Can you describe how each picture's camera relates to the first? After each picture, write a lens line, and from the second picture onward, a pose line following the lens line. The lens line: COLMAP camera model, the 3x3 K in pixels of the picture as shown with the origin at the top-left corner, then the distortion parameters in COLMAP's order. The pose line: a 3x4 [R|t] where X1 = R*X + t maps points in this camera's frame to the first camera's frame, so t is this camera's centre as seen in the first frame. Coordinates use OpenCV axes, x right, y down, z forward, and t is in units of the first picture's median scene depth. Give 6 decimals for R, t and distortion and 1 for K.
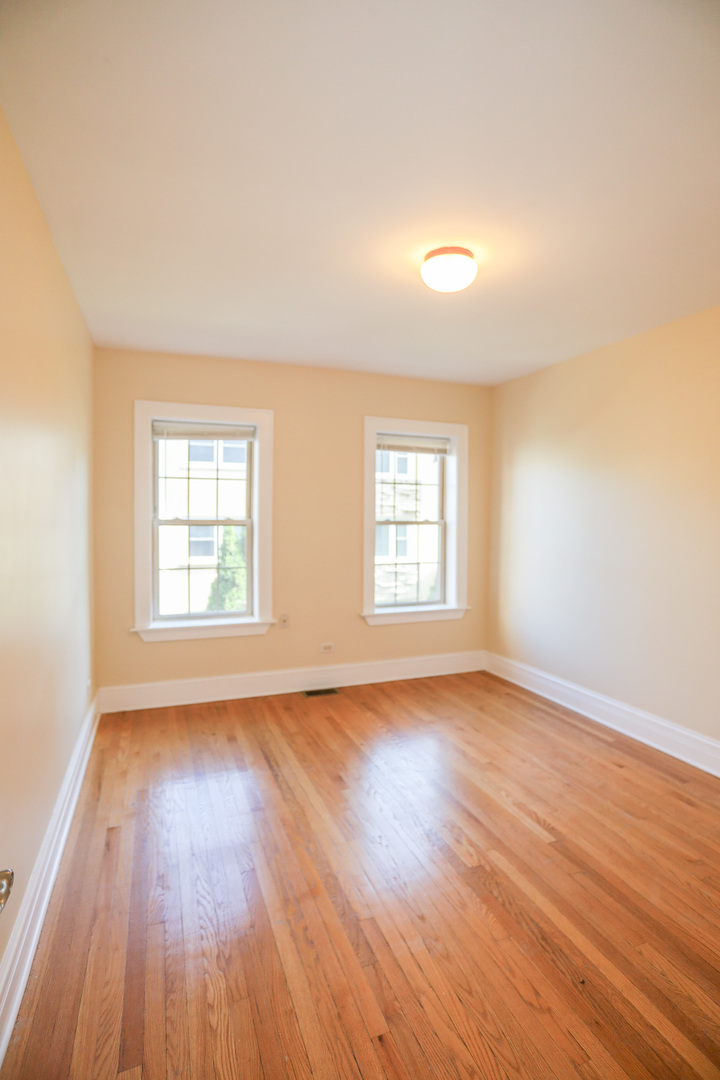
lens RADIAL K [[515.1, 0, 360.0], [0, 515.1, 540.0], [0, 0, 1]] dist [-0.018490, 0.000788]
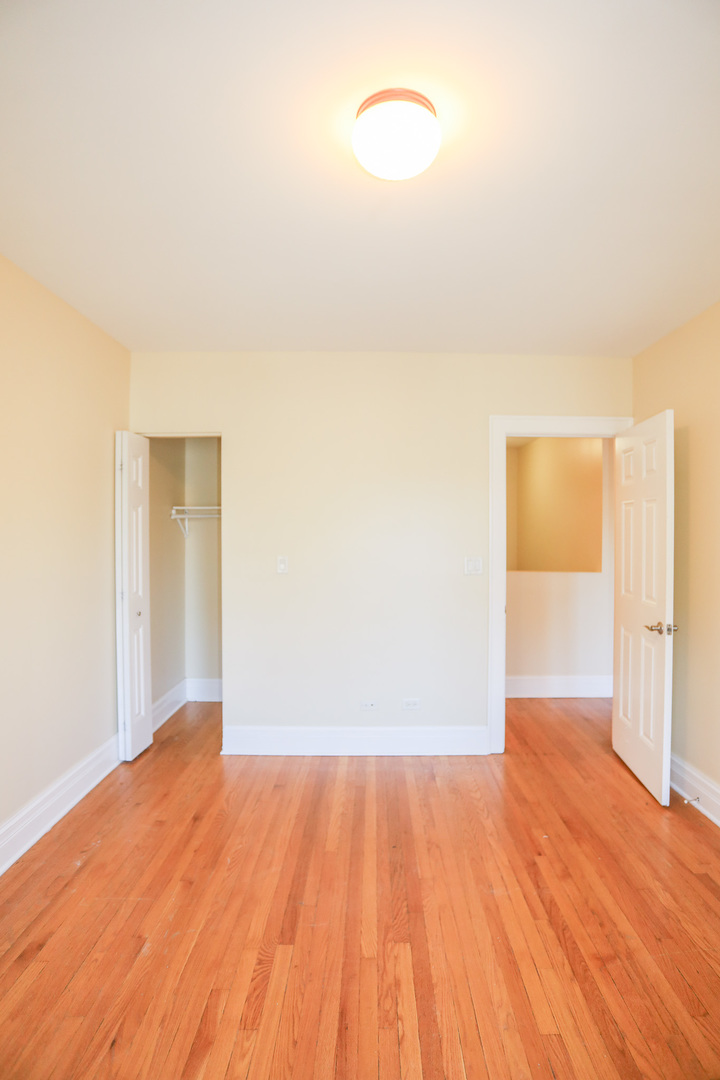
lens RADIAL K [[515.1, 0, 360.0], [0, 515.1, 540.0], [0, 0, 1]] dist [-0.018490, 0.000788]
pose [[-0.921571, -0.009885, 0.388084, -0.041732], [0.007428, 0.999044, 0.043087, -0.092850], [-0.388139, 0.042590, -0.920616, 2.011816]]
